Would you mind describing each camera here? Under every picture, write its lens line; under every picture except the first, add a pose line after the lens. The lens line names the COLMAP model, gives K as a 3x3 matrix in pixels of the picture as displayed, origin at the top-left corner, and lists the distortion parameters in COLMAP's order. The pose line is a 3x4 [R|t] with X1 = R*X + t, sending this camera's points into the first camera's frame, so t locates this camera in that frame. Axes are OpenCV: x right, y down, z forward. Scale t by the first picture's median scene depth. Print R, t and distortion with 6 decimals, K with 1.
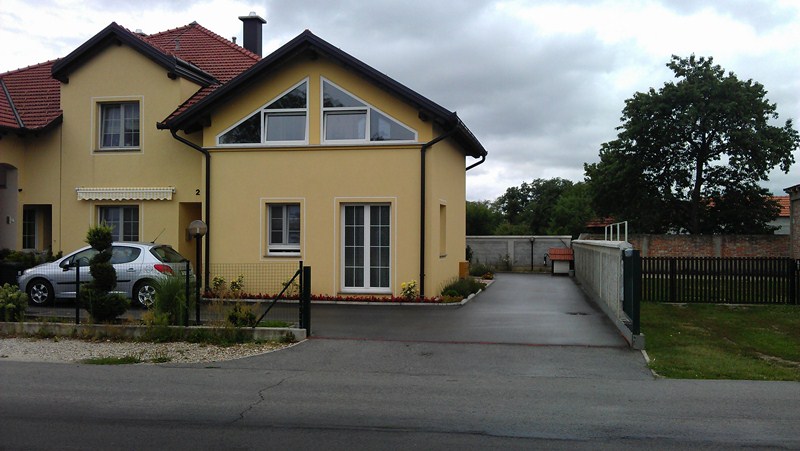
lens RADIAL K [[787.9, 0, 400.0], [0, 787.9, 225.5], [0, 0, 1]] dist [0.142326, -0.439015]
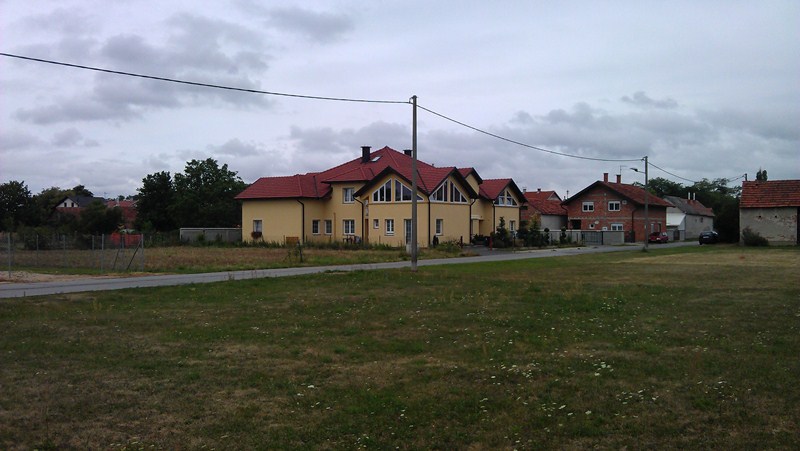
lens RADIAL K [[787.9, 0, 400.0], [0, 787.9, 225.5], [0, 0, 1]] dist [0.142326, -0.439015]
pose [[0.390593, 0.000322, 0.920563, -3.872079], [-0.010593, 0.999935, 0.004145, -0.015179], [-0.920503, -0.011370, 0.390571, -0.050806]]
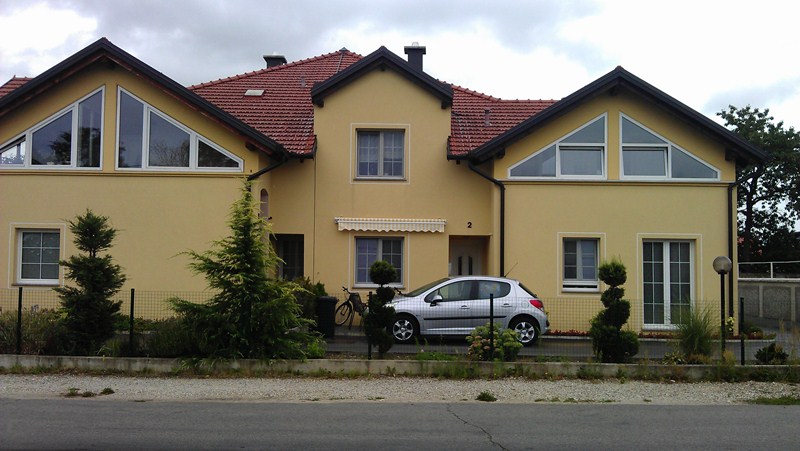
lens RADIAL K [[787.9, 0, 400.0], [0, 787.9, 225.5], [0, 0, 1]] dist [0.142326, -0.439015]
pose [[0.982676, 0.021661, 0.184061, -0.546110], [-0.013865, 0.998956, -0.043538, 0.002314], [-0.184812, 0.040232, 0.981950, 0.069432]]
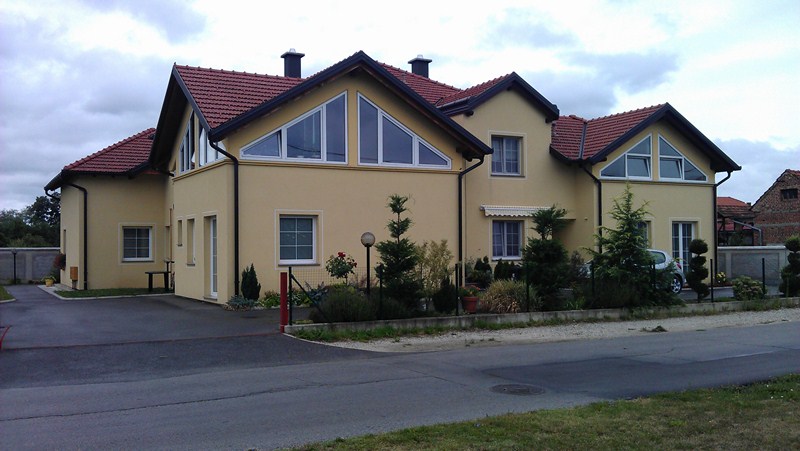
lens RADIAL K [[787.9, 0, 400.0], [0, 787.9, 225.5], [0, 0, 1]] dist [0.142326, -0.439015]
pose [[0.774477, 0.009439, 0.632531, -1.357075], [0.000465, 0.999880, -0.015489, 0.001459], [-0.632602, 0.012290, 0.774380, 0.174714]]
